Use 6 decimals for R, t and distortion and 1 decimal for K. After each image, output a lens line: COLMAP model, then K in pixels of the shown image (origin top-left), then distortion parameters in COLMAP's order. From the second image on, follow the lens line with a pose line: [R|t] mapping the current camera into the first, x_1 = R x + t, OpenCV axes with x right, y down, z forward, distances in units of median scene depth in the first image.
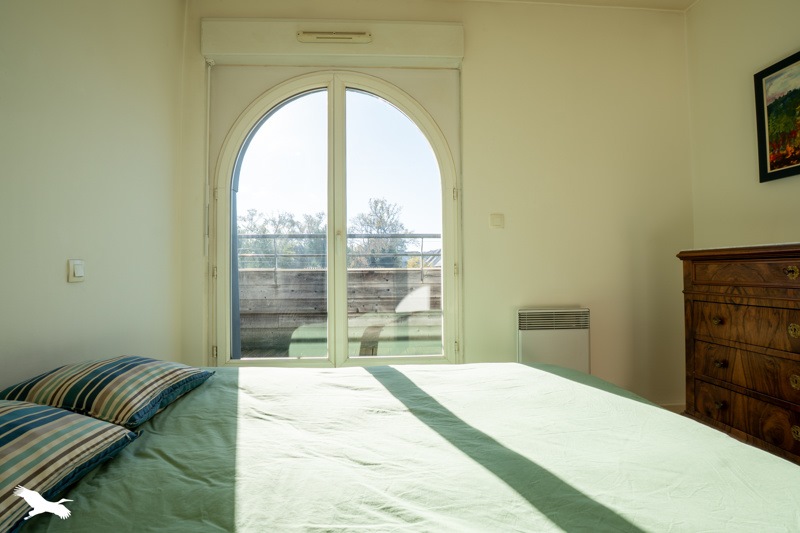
lens RADIAL K [[394.7, 0, 373.0], [0, 394.7, 265.6], [0, 0, 1]] dist [-0.048187, -0.000045]
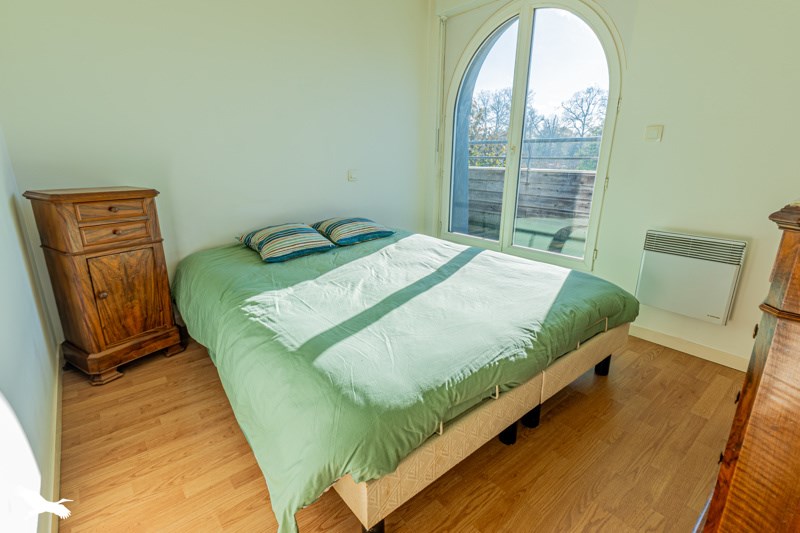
lens RADIAL K [[385.4, 0, 397.8], [0, 385.4, 261.2], [0, 0, 1]] dist [0.020208, -0.000086]
pose [[0.594932, 0.223778, -0.771997, 0.766665], [0.004716, 0.959474, 0.281757, -0.088887], [0.803762, -0.171267, 0.569766, -0.070939]]
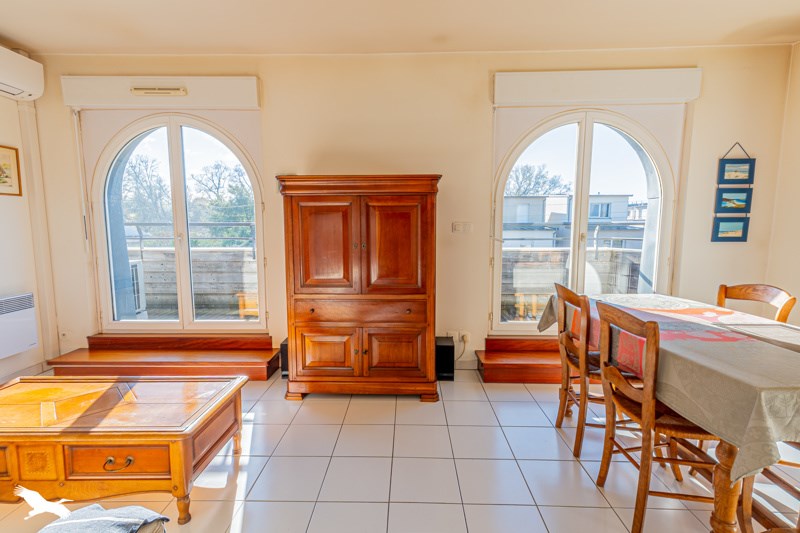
lens RADIAL K [[385.4, 0, 397.8], [0, 385.4, 261.2], [0, 0, 1]] dist [0.020208, -0.000086]
pose [[0.997401, 0.007645, -0.071646, 0.838731], [0.001264, 0.992345, 0.123488, -0.167988], [0.072042, -0.123257, 0.989756, -0.362050]]
